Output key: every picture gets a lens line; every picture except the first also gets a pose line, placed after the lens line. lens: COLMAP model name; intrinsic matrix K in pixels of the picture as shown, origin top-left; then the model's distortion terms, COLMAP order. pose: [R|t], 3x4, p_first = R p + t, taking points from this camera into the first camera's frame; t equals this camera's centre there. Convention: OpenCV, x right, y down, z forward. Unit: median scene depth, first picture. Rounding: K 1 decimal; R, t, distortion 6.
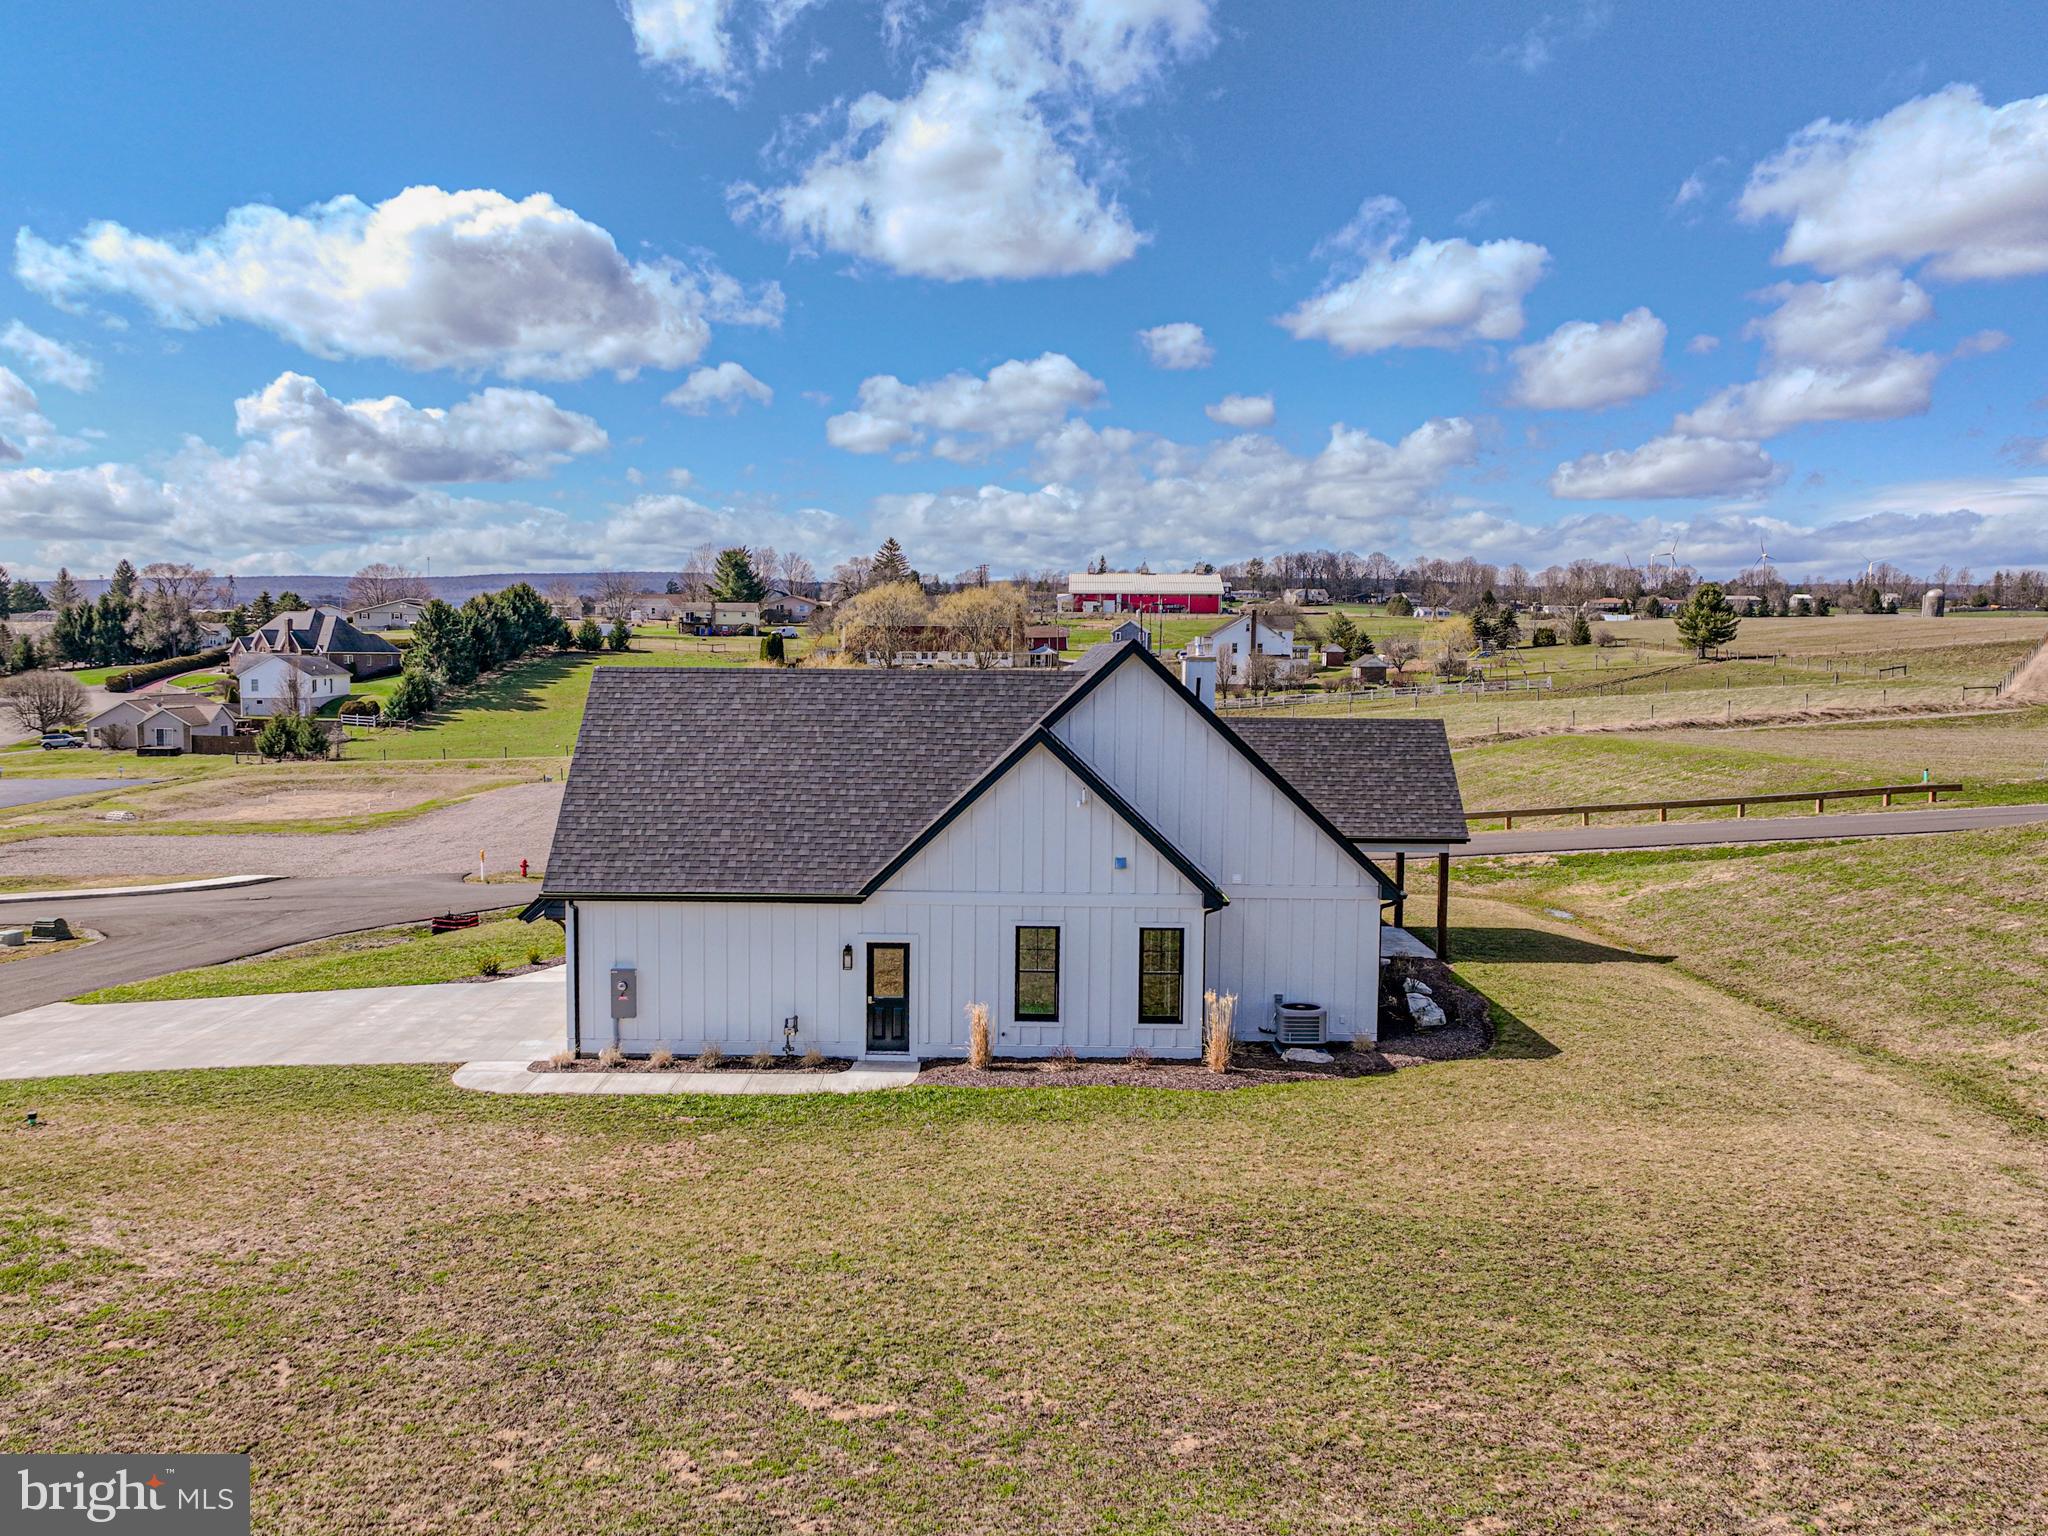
lens RADIAL K [[1665.9, 0, 981.4], [0, 1665.9, 767.0], [0, 0, 1]] dist [0.009506, 0.001993]
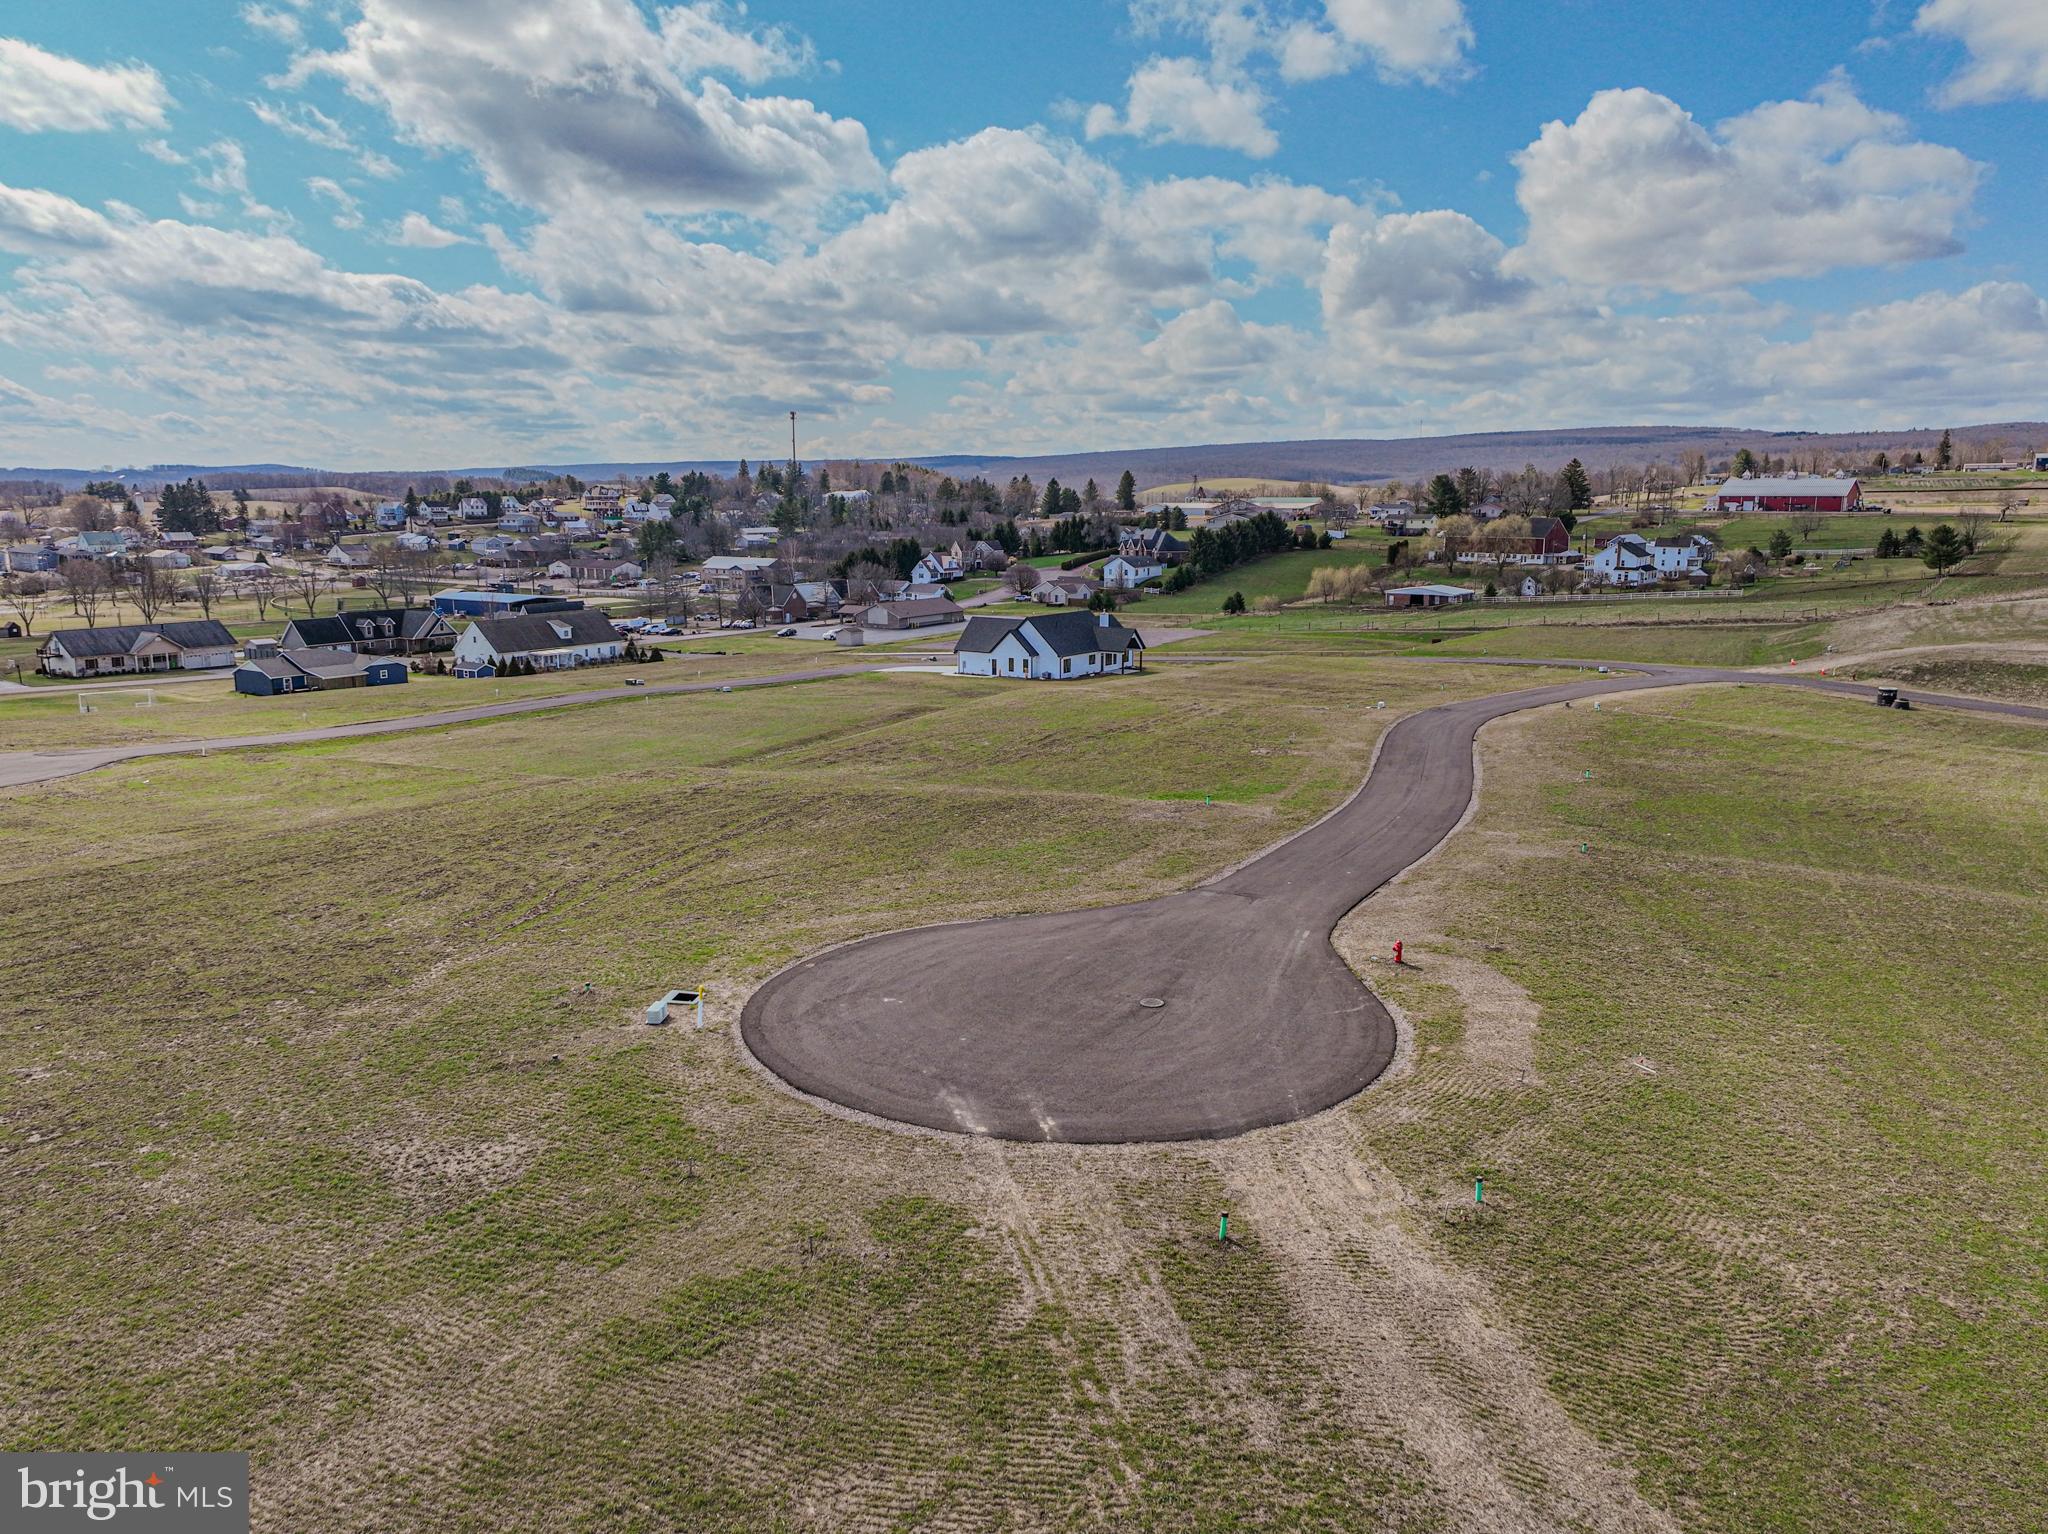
lens RADIAL K [[1448.3, 0, 1021.4], [0, 1448.3, 763.7], [0, 0, 1]] dist [0.006550, 0.009095]
pose [[0.829488, 0.094766, -0.550426, 0.366294], [-0.032255, 0.991984, 0.122179, -0.021968], [0.557592, -0.083592, 0.825895, -0.427514]]
